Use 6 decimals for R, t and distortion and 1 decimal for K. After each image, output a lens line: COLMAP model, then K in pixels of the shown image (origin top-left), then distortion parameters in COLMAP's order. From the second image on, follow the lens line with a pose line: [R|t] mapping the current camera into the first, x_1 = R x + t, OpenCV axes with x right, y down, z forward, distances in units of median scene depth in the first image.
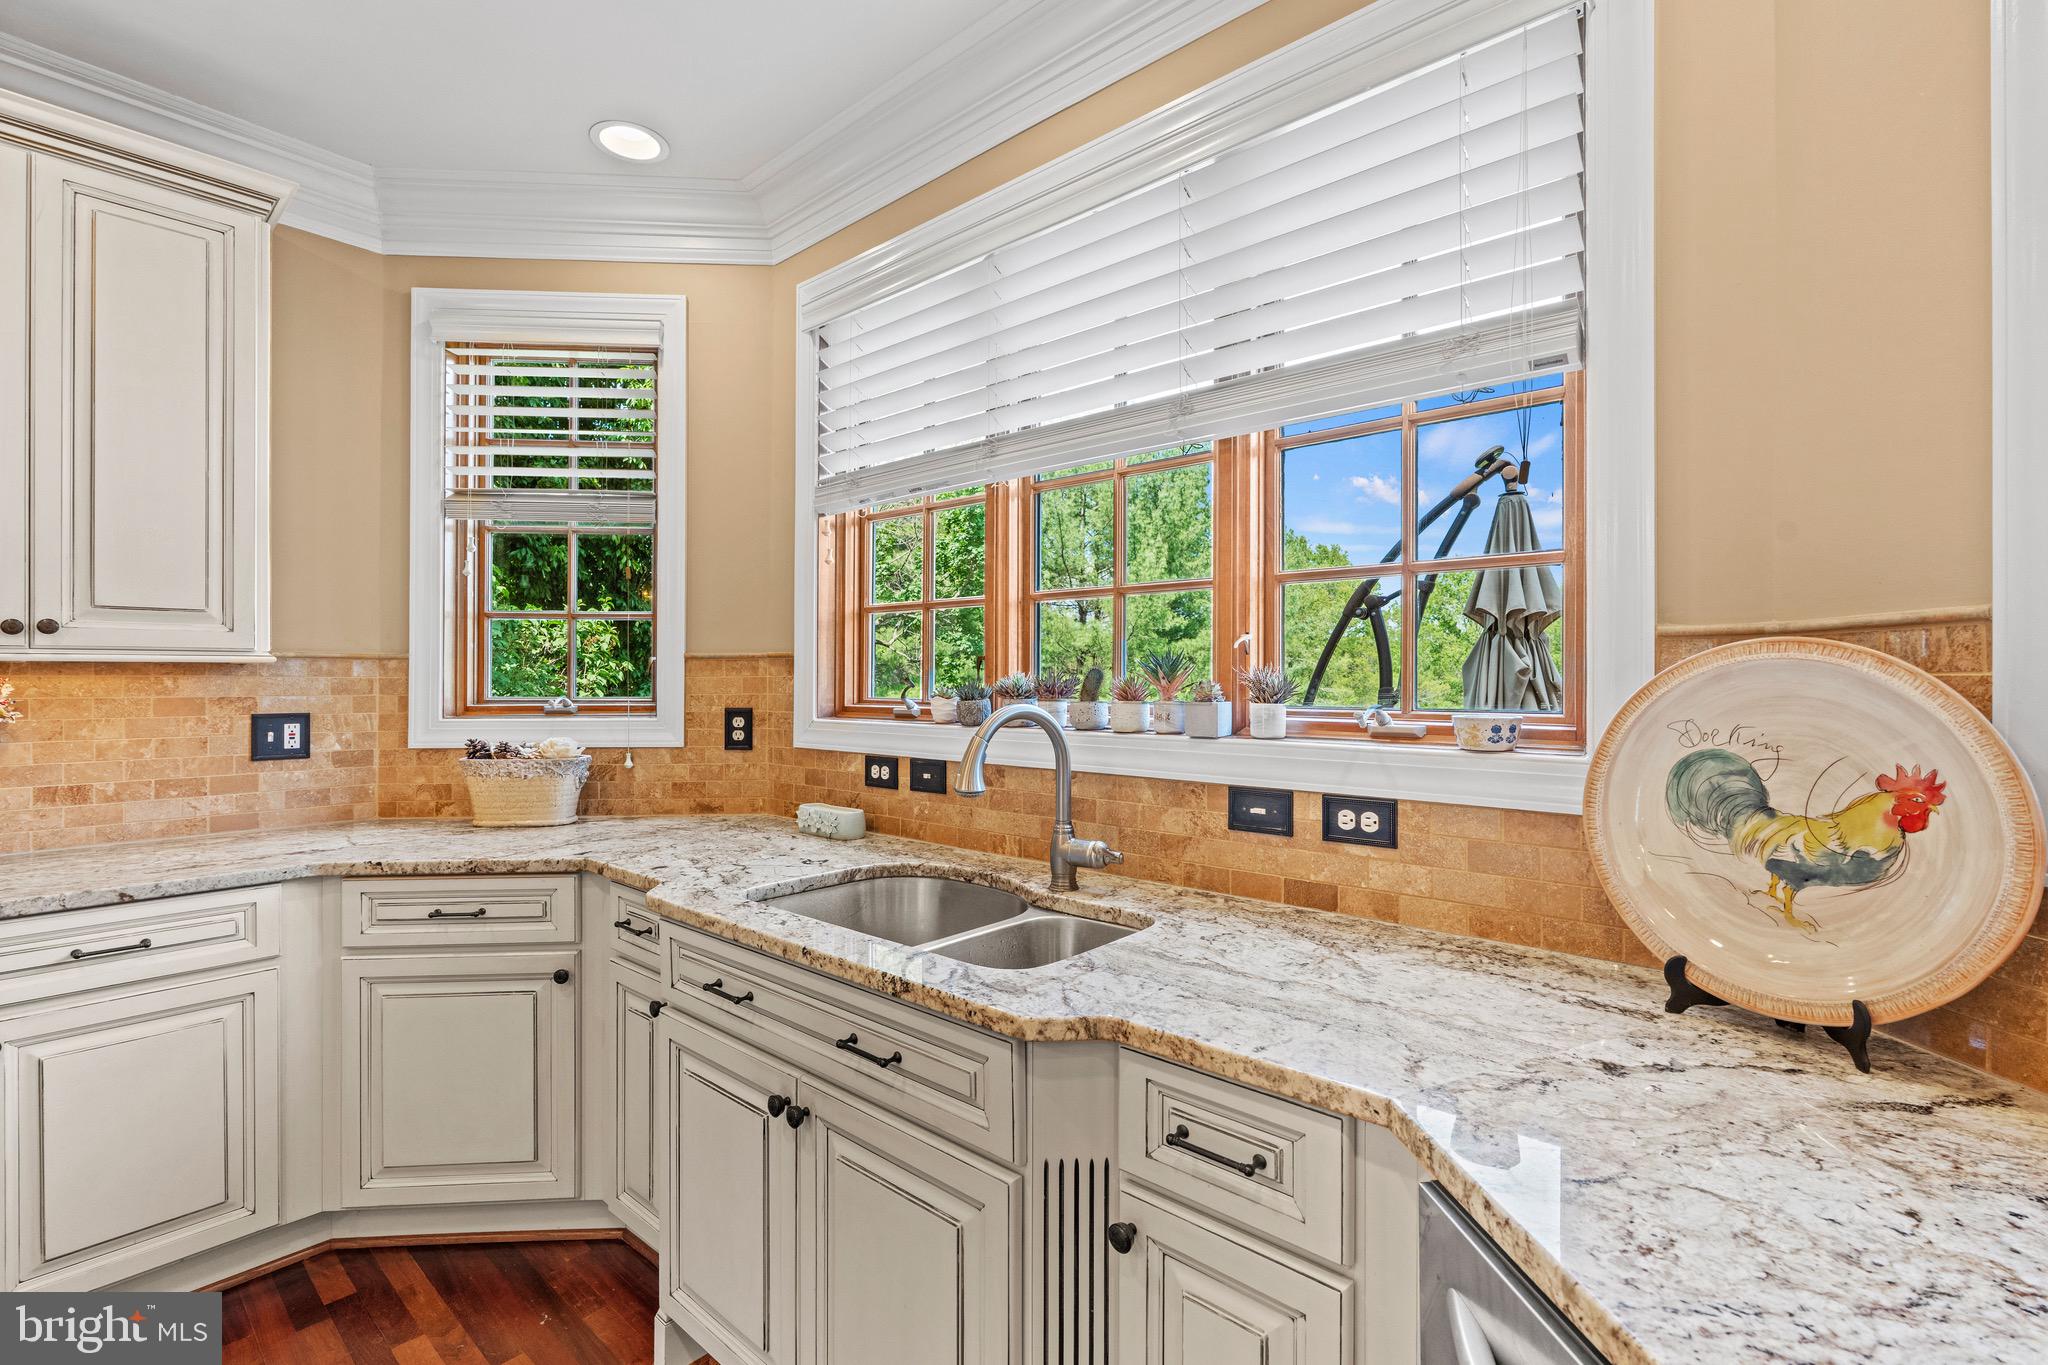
lens RADIAL K [[905.1, 0, 1024.0], [0, 905.1, 682.5], [0, 0, 1]] dist [-0.003741, -0.000306]
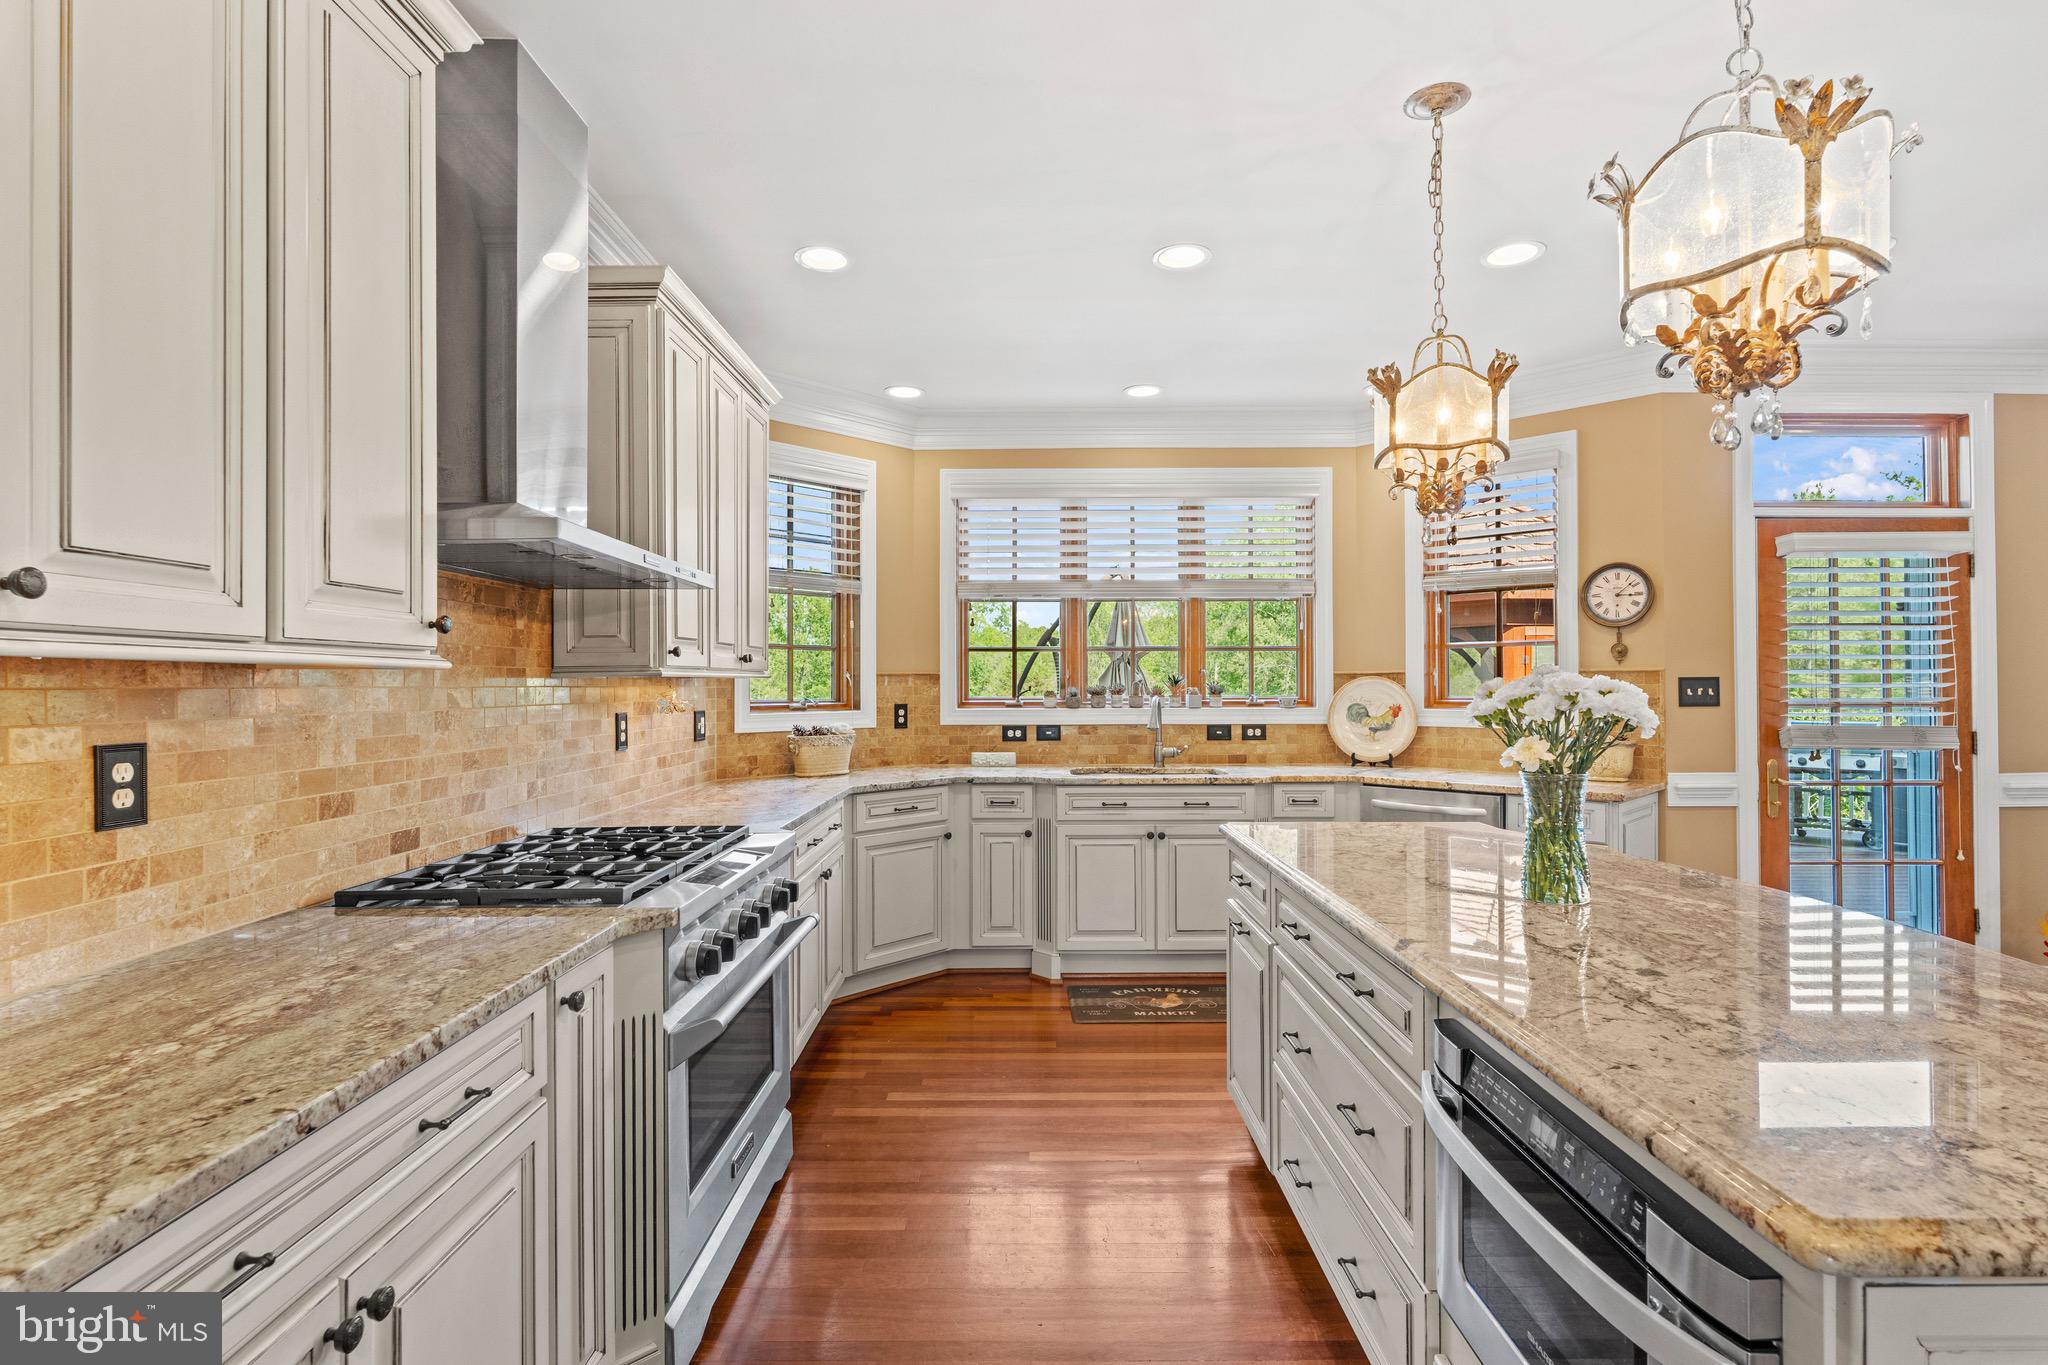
lens RADIAL K [[972.8, 0, 1030.4], [0, 972.8, 680.5], [0, 0, 1]] dist [0.002906, 0.000526]
pose [[0.749132, 0.001252, 0.662420, -1.620996], [0.005497, 0.999952, -0.008107, -0.000468], [-0.662398, 0.009715, 0.749089, -0.662006]]
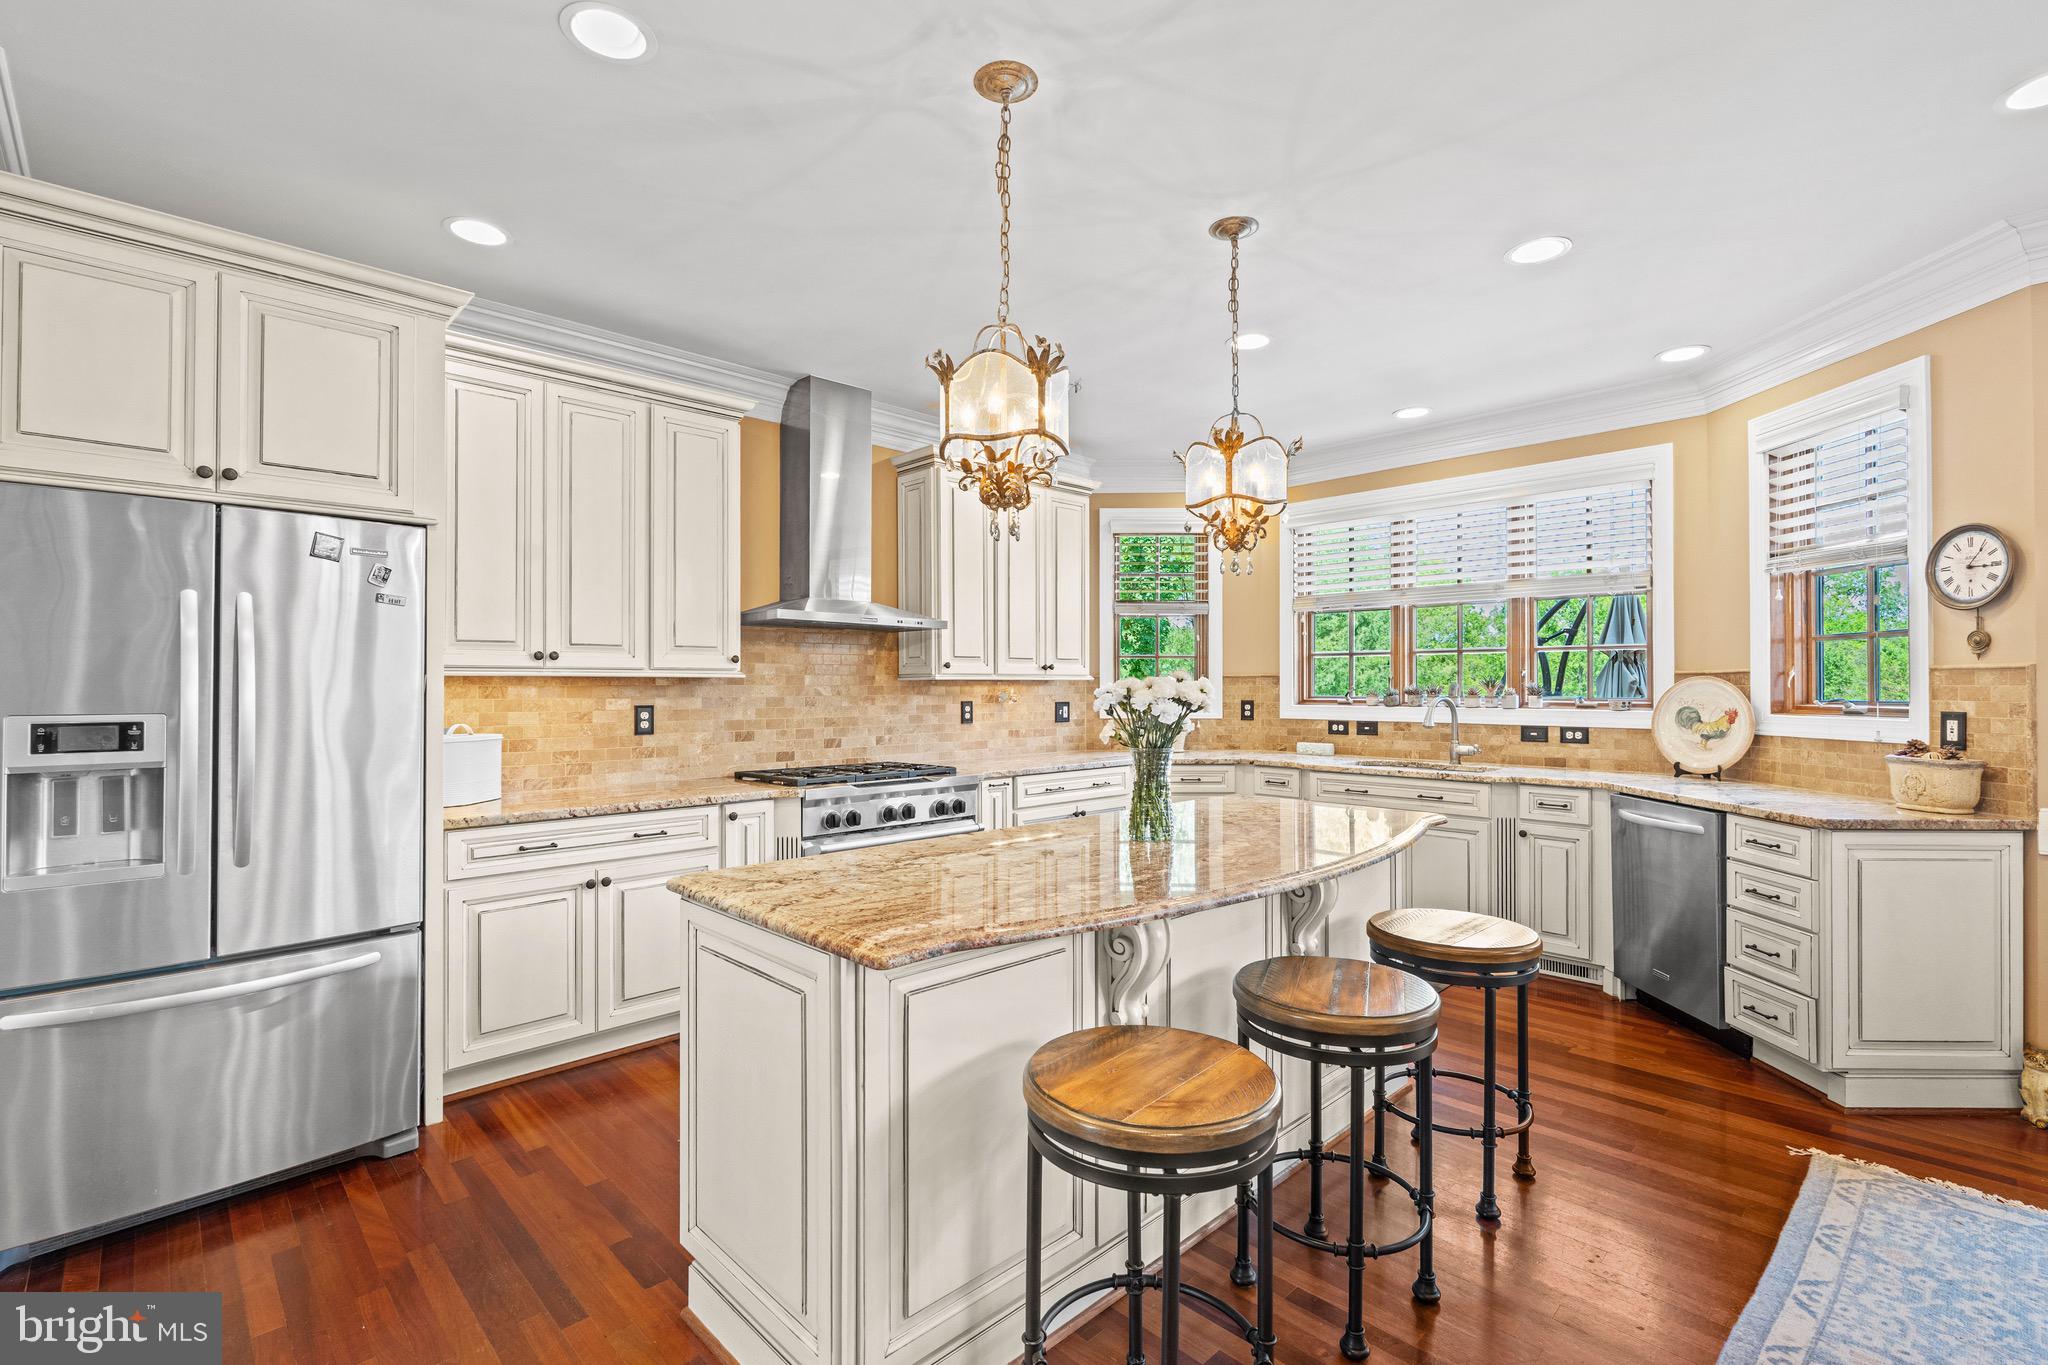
lens RADIAL K [[918.0, 0, 1023.2], [0, 918.0, 680.2], [0, 0, 1]] dist [-0.001772, 0.000371]
pose [[0.996555, -0.000661, -0.082935, -0.790541], [-0.000212, 0.999945, -0.010520, 0.003939], [0.082937, 0.010502, 0.996499, -1.436657]]
